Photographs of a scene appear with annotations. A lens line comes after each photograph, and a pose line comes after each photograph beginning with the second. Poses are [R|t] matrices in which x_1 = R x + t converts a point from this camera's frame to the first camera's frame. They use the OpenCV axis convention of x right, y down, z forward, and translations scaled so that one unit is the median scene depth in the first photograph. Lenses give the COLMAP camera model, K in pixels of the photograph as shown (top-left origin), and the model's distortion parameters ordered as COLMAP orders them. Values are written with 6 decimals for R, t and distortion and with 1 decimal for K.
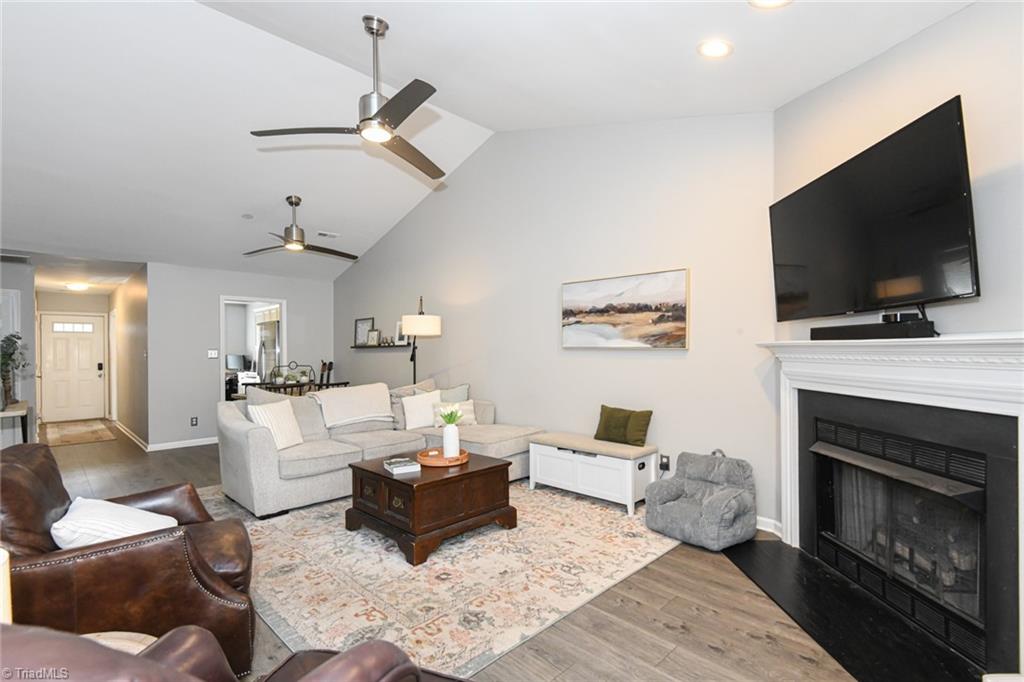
lens RADIAL K [[475.7, 0, 505.4], [0, 475.7, 353.0], [0, 0, 1]] dist [0.040541, -0.023240]
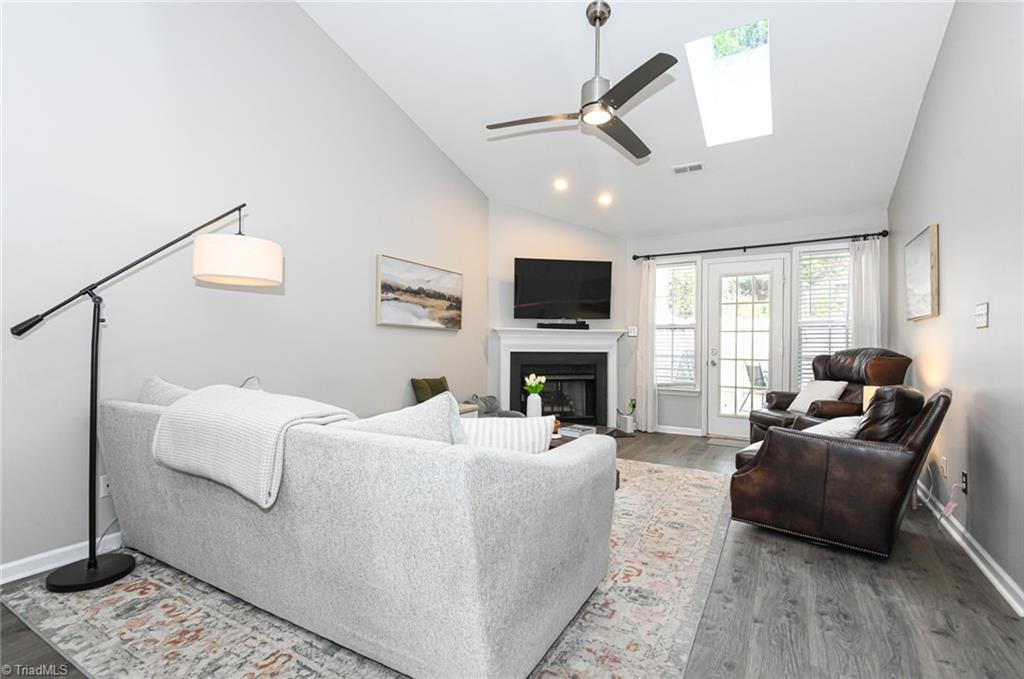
lens RADIAL K [[466.2, 0, 511.8], [0, 466.2, 342.8], [0, 0, 1]] dist [0.023825, -0.022174]
pose [[-0.257183, 0.008563, 0.966325, -0.960173], [0.000417, 0.999962, -0.008750, 0.040521], [-0.966363, -0.001848, -0.257176, 1.140770]]
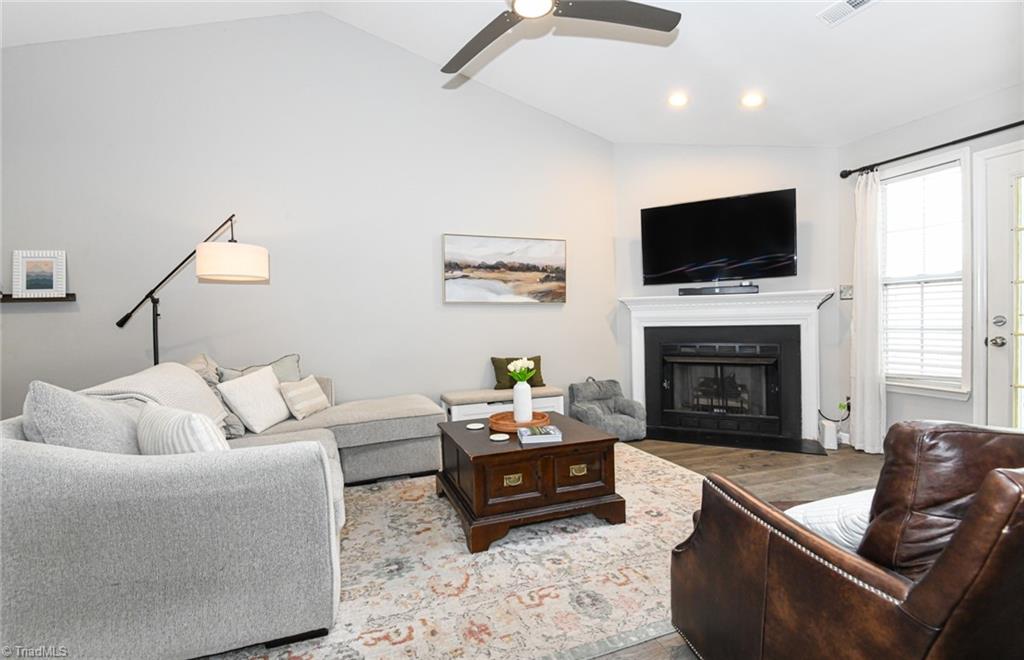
lens RADIAL K [[469.4, 0, 507.5], [0, 469.4, 335.1], [0, 0, 1]] dist [0.006766, -0.000756]
pose [[0.421733, -0.032627, 0.906133, -0.772382], [0.025825, 0.999379, 0.023966, 0.039322], [-0.906352, 0.013294, 0.422314, 0.577301]]
